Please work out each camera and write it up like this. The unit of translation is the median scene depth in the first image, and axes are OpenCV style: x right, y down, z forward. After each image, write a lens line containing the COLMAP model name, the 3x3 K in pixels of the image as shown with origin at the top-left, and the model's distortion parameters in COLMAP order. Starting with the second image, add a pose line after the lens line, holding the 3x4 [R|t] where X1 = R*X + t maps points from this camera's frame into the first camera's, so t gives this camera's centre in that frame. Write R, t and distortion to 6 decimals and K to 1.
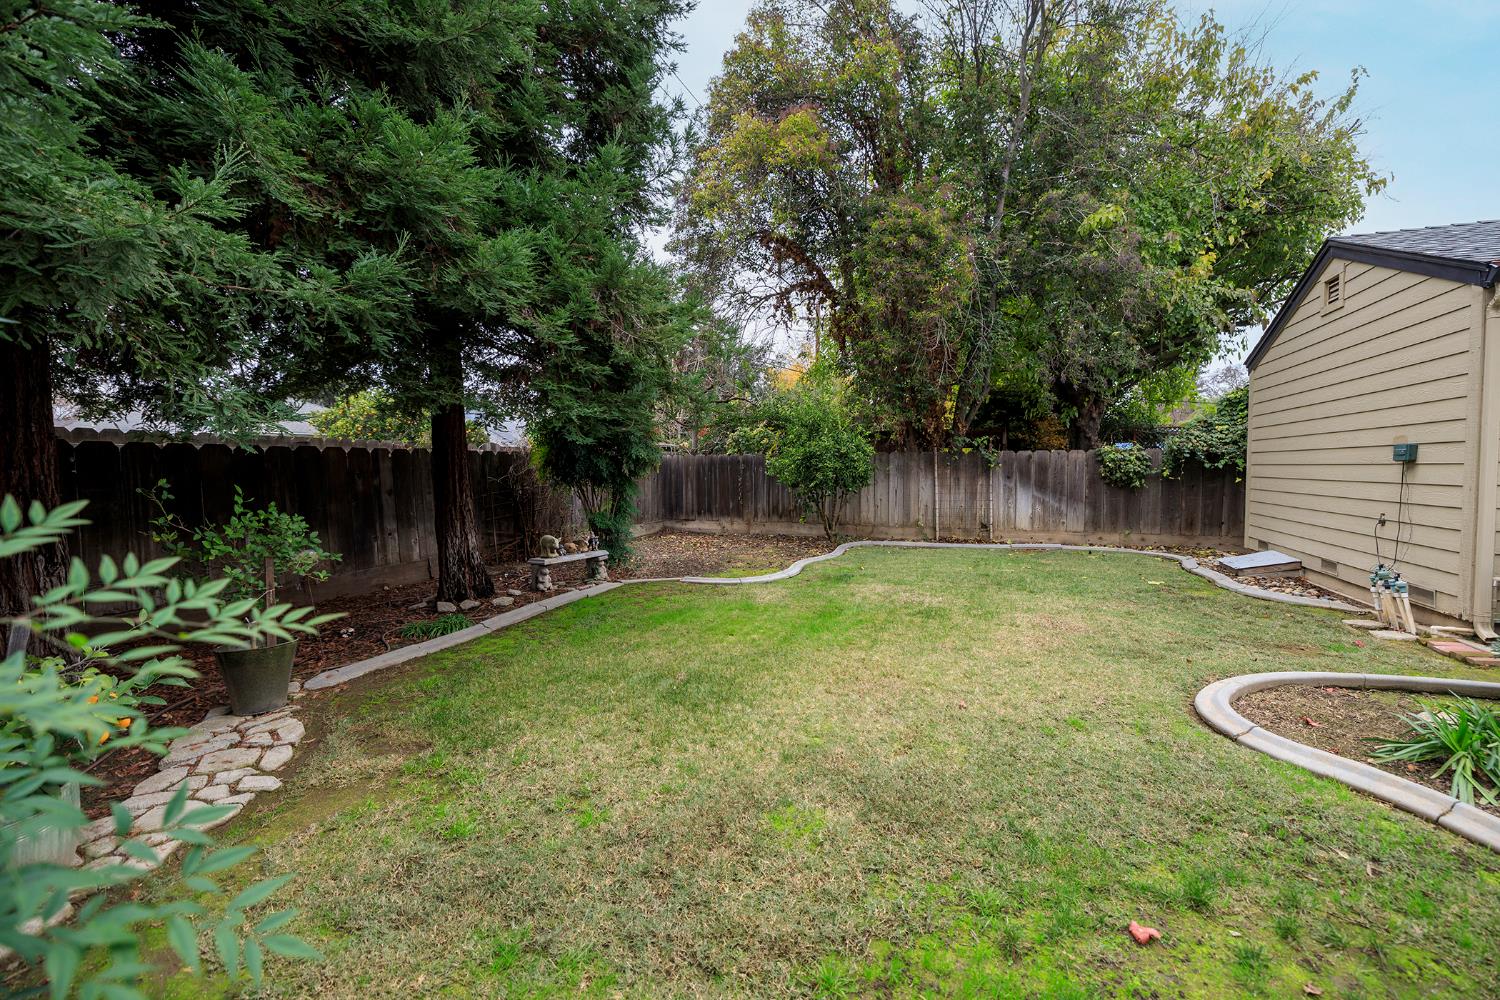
lens RADIAL K [[626.5, 0, 739.4], [0, 626.5, 493.5], [0, 0, 1]] dist [-0.000270, -0.000111]
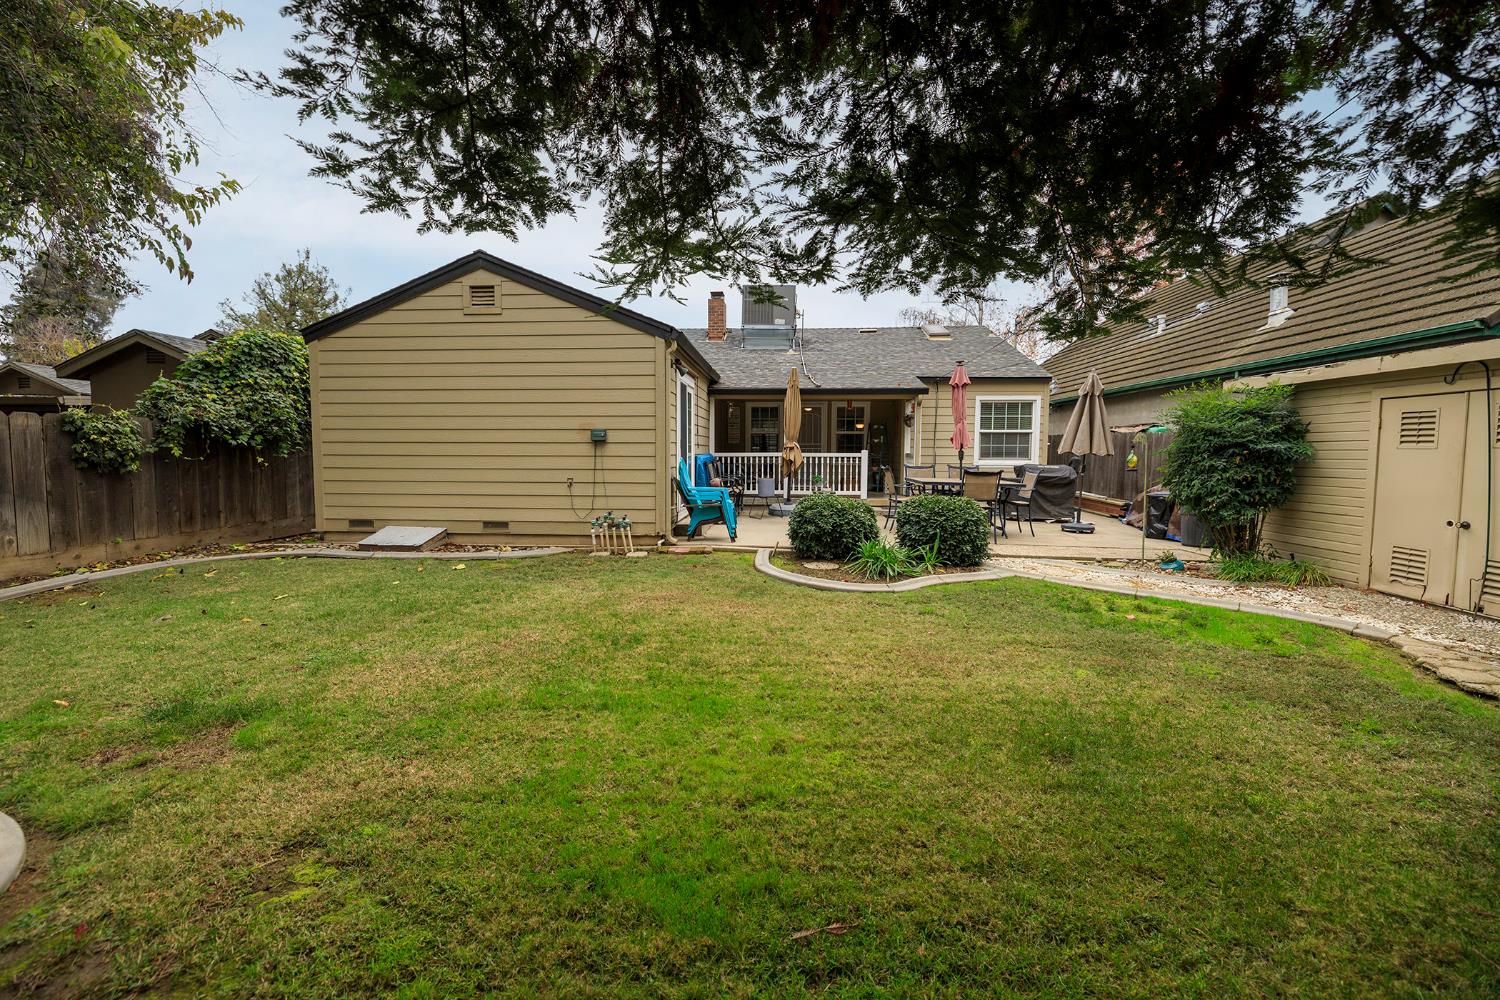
lens RADIAL K [[626.5, 0, 739.4], [0, 626.5, 493.5], [0, 0, 1]] dist [-0.000270, -0.000111]
pose [[-0.315985, -0.063443, 0.946641, -0.220307], [0.037838, 0.996125, 0.079390, -0.016057], [-0.948009, 0.060905, -0.312360, 0.569757]]
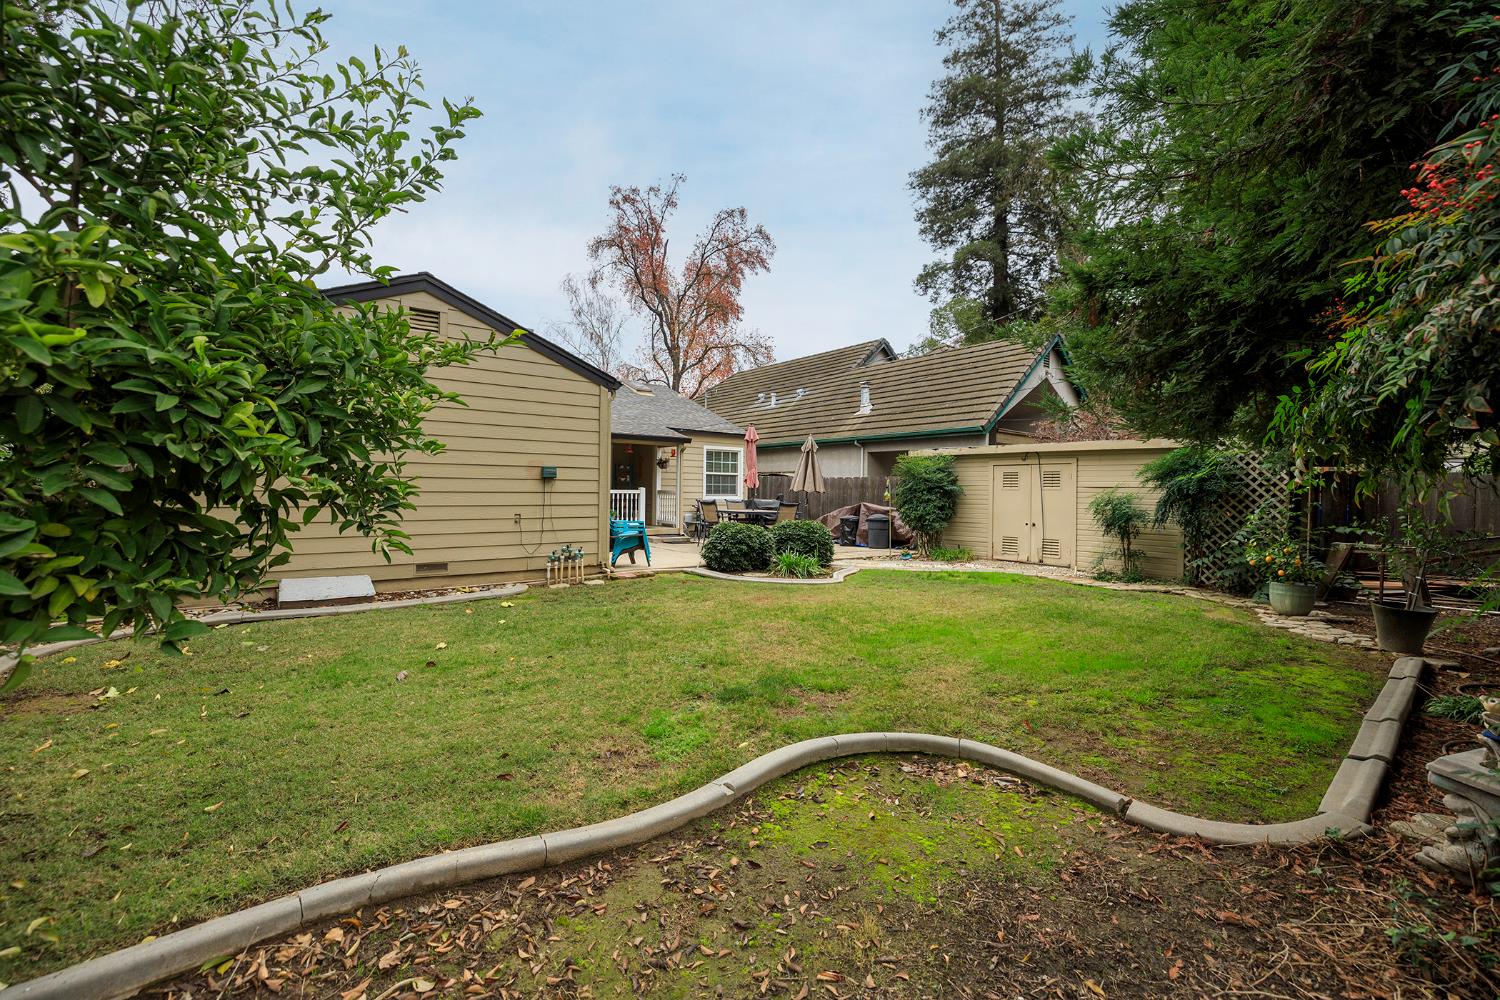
lens RADIAL K [[626.5, 0, 739.4], [0, 626.5, 493.5], [0, 0, 1]] dist [-0.000270, -0.000111]
pose [[-0.864433, -0.008667, 0.502672, -0.058104], [0.013706, 0.999073, 0.040796, -0.034219], [-0.502560, 0.042155, -0.863514, 1.035229]]
